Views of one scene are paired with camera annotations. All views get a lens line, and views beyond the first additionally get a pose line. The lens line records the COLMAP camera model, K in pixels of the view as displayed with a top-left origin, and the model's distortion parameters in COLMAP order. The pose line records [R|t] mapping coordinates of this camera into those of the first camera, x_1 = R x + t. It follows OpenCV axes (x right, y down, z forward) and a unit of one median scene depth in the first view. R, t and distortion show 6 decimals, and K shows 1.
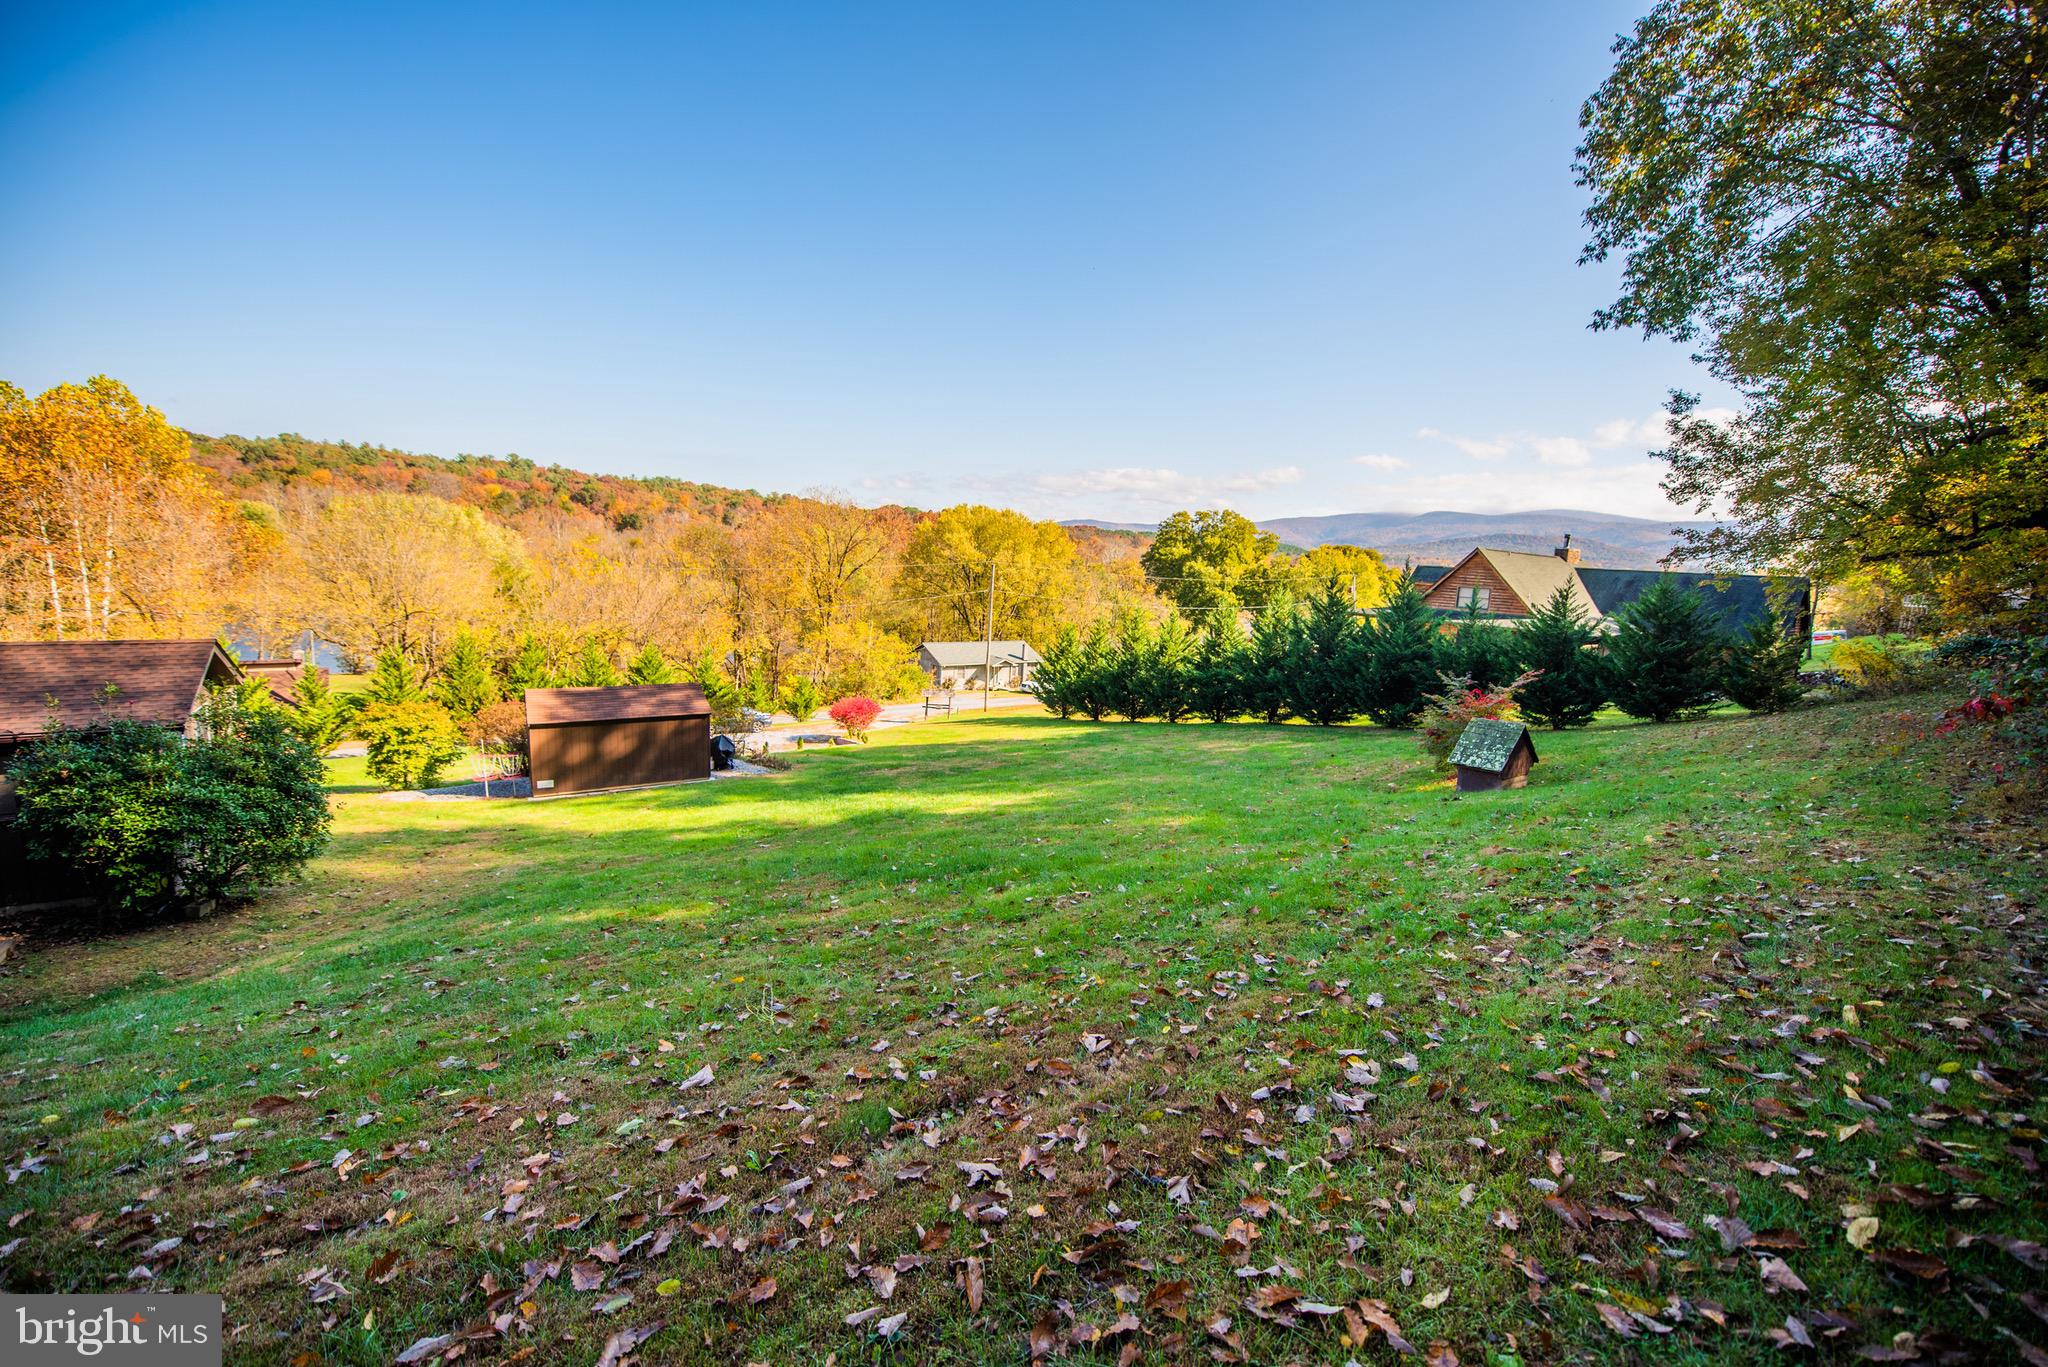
lens RADIAL K [[813.2, 0, 1024.0], [0, 813.2, 683.5], [0, 0, 1]] dist [-0.013286, -0.003387]
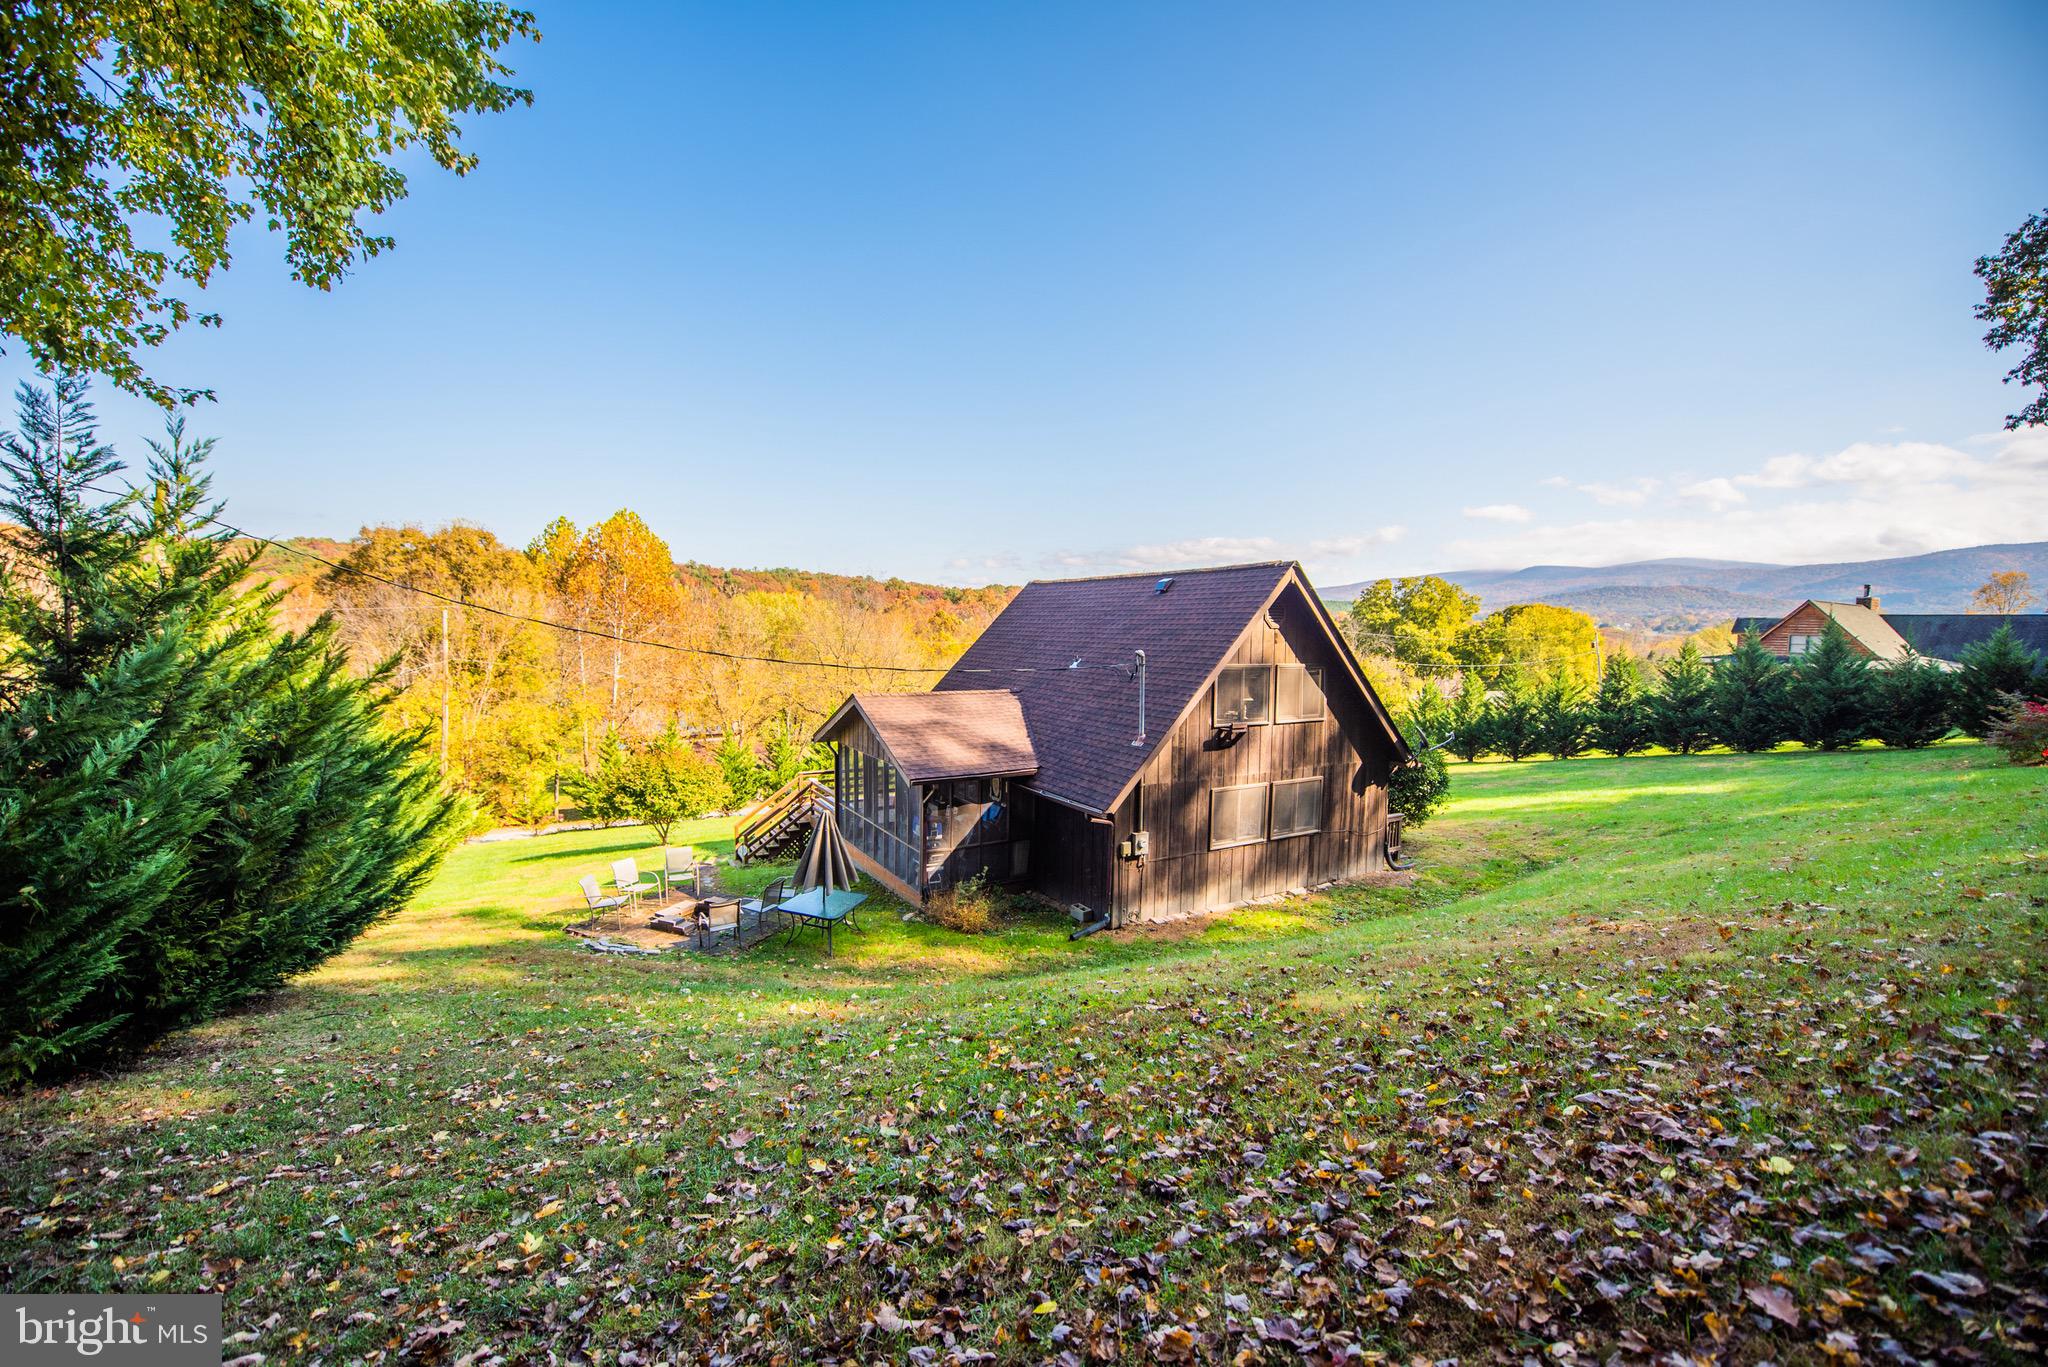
lens RADIAL K [[814.7, 0, 1019.2], [0, 814.7, 682.8], [0, 0, 1]] dist [-0.016346, -0.002050]
pose [[0.993998, -0.031679, -0.104713, -0.341241], [0.022016, 0.995499, -0.092181, 0.020586], [0.107162, 0.089323, 0.990221, -0.170390]]
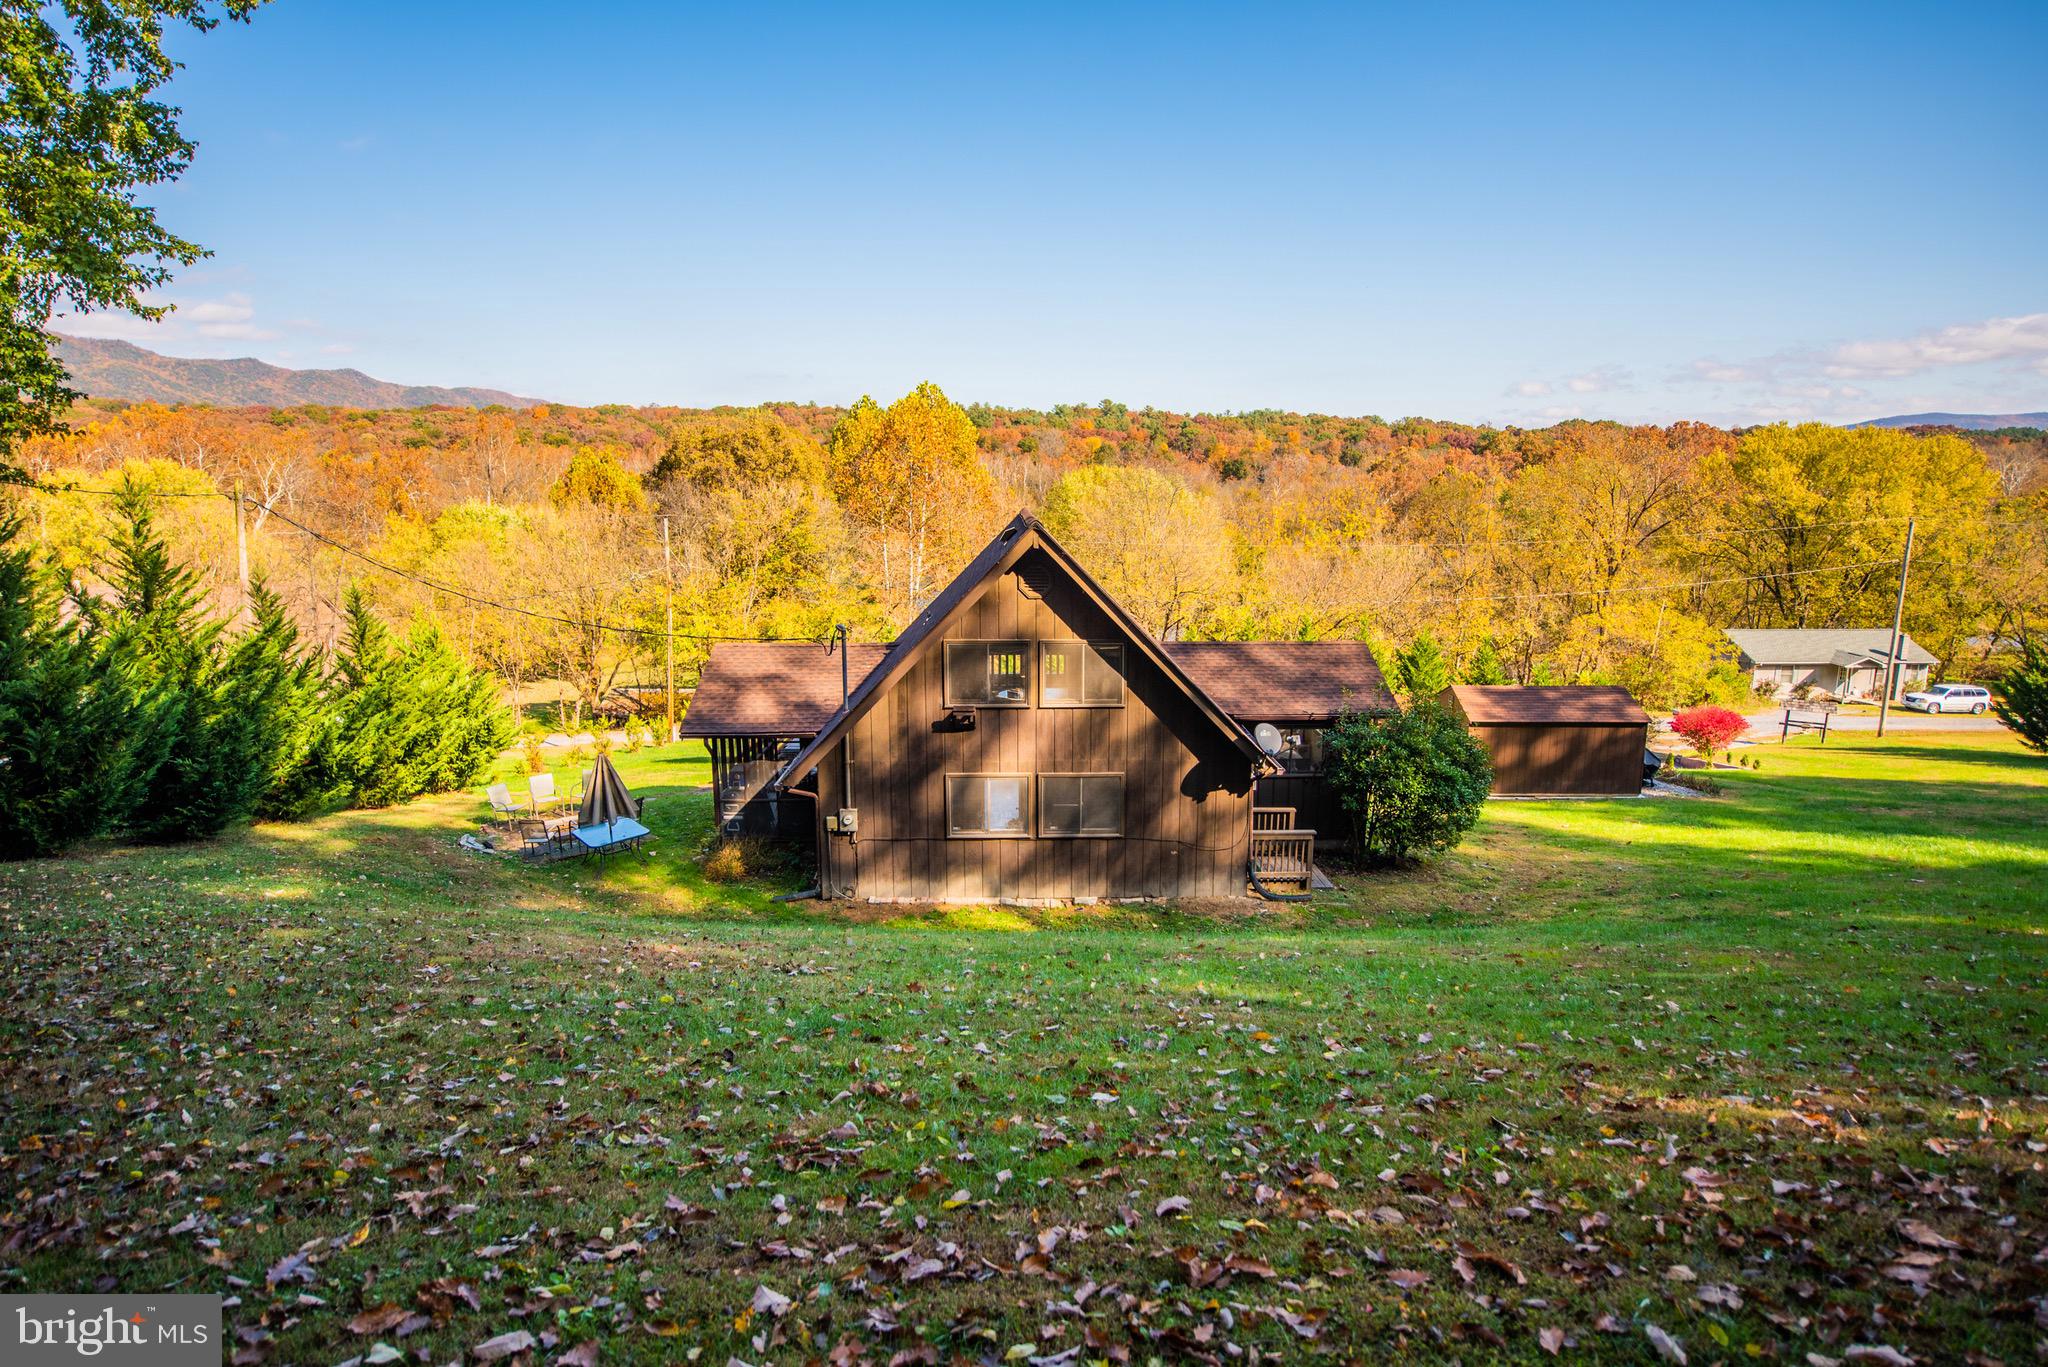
lens RADIAL K [[1068.5, 0, 1024.0], [0, 1068.5, 683.5], [0, 0, 1]] dist [-0.000256, 0.000044]
pose [[0.816108, 0.051868, -0.575567, -0.118792], [-0.043893, 0.998651, 0.027758, -0.003446], [0.576230, 0.002610, 0.817283, -0.148861]]
